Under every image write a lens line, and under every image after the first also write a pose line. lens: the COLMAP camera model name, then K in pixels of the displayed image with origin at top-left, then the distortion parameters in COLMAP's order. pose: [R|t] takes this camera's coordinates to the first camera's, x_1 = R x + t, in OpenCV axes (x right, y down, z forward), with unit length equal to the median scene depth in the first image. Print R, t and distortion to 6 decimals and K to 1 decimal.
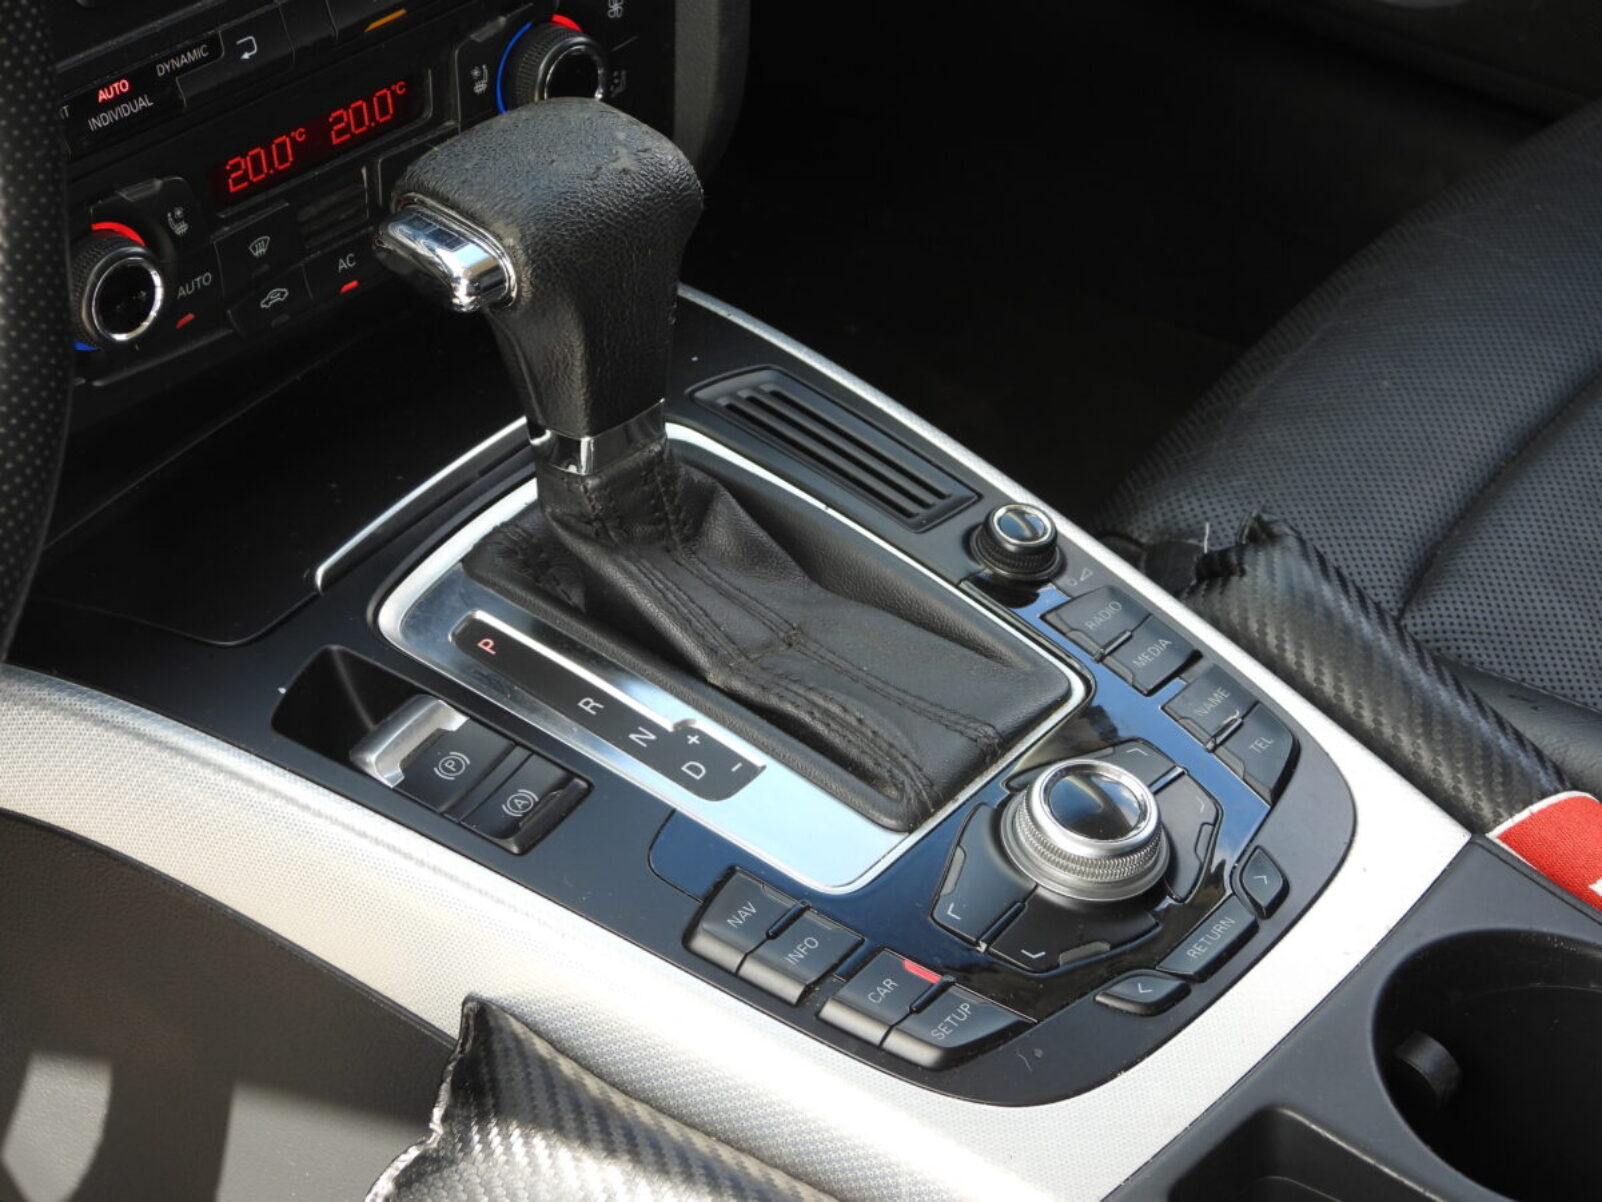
lens RADIAL K [[4496.2, 0, 801.0], [0, 4496.2, 601.0], [0, 0, 1]] dist [-0.406751, 0.034801]
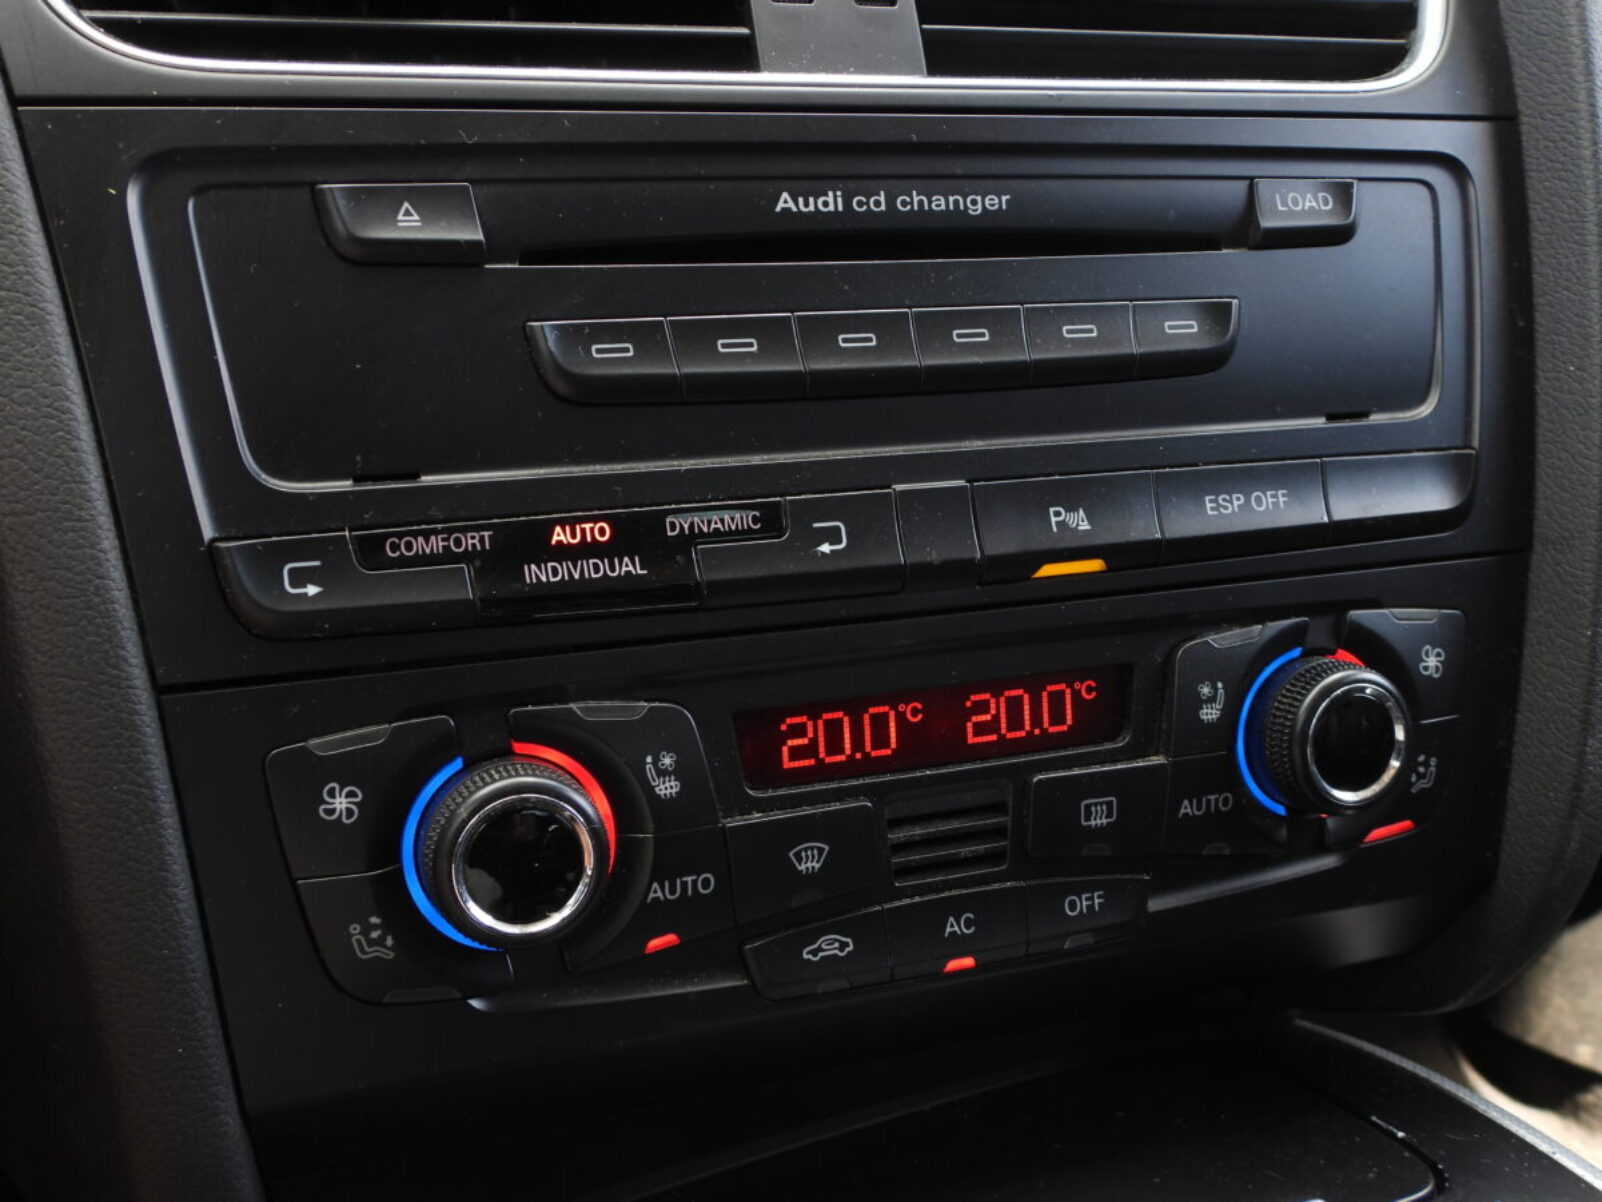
lens RADIAL K [[1659.0, 0, 801.0], [0, 1659.0, 601.0], [0, 0, 1]] dist [-0.013116, -0.007403]
pose [[0.908597, 0.091559, -0.407514, -0.027974], [-0.236051, 0.917483, -0.320164, -0.036396], [0.344573, 0.387095, 0.855235, 0.780664]]
